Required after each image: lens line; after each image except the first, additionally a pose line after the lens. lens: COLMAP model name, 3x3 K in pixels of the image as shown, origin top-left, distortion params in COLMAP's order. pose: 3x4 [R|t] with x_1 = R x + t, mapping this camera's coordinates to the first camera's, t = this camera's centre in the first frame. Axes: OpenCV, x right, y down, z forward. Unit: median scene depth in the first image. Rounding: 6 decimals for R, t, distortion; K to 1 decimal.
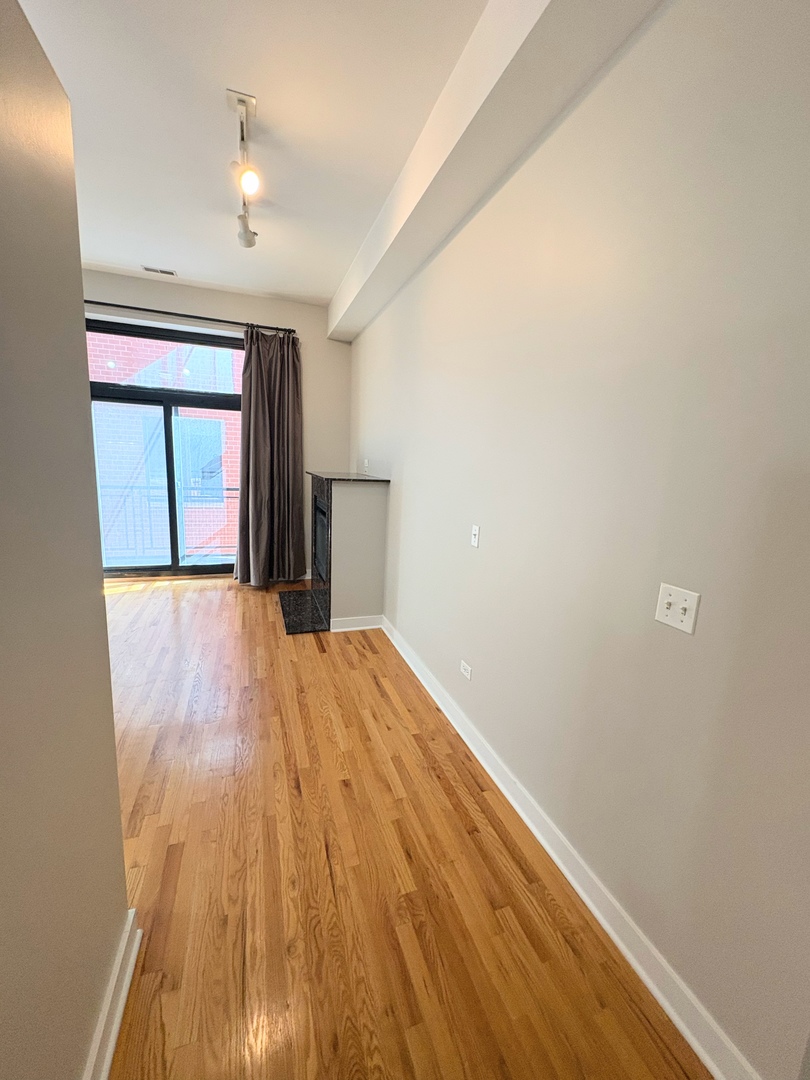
lens RADIAL K [[432.7, 0, 405.0], [0, 432.7, 540.0], [0, 0, 1]] dist [-0.000314, 0.000004]
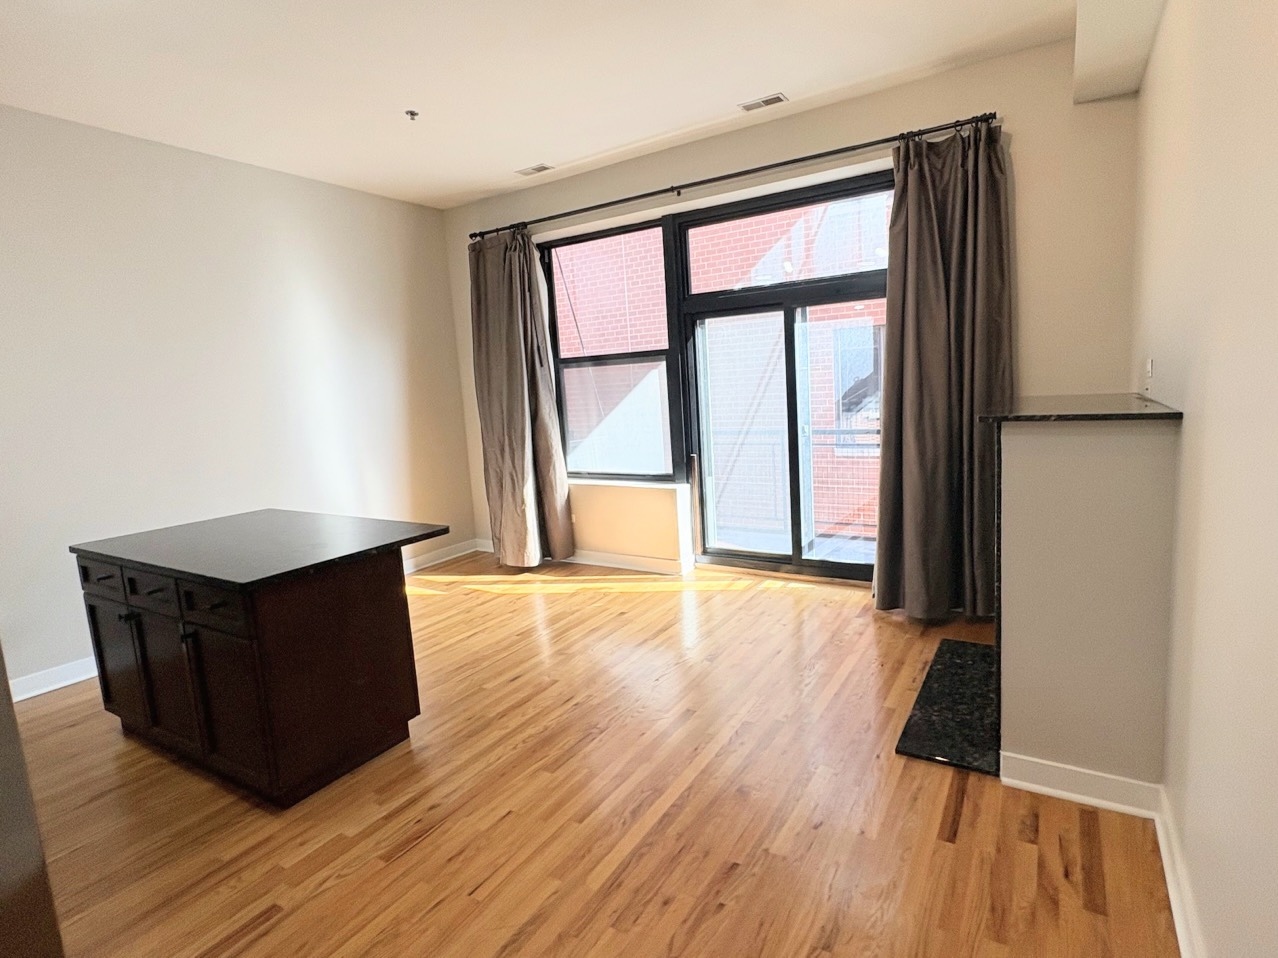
lens RADIAL K [[642.6, 0, 684.2], [0, 642.6, 460.3], [0, 0, 1]] dist [0.003652, 0.000853]
pose [[0.648076, 0.012591, -0.761472, 0.079883], [-0.053956, 0.998110, -0.029417, -0.049621], [0.759662, 0.060150, 0.647530, 0.281681]]
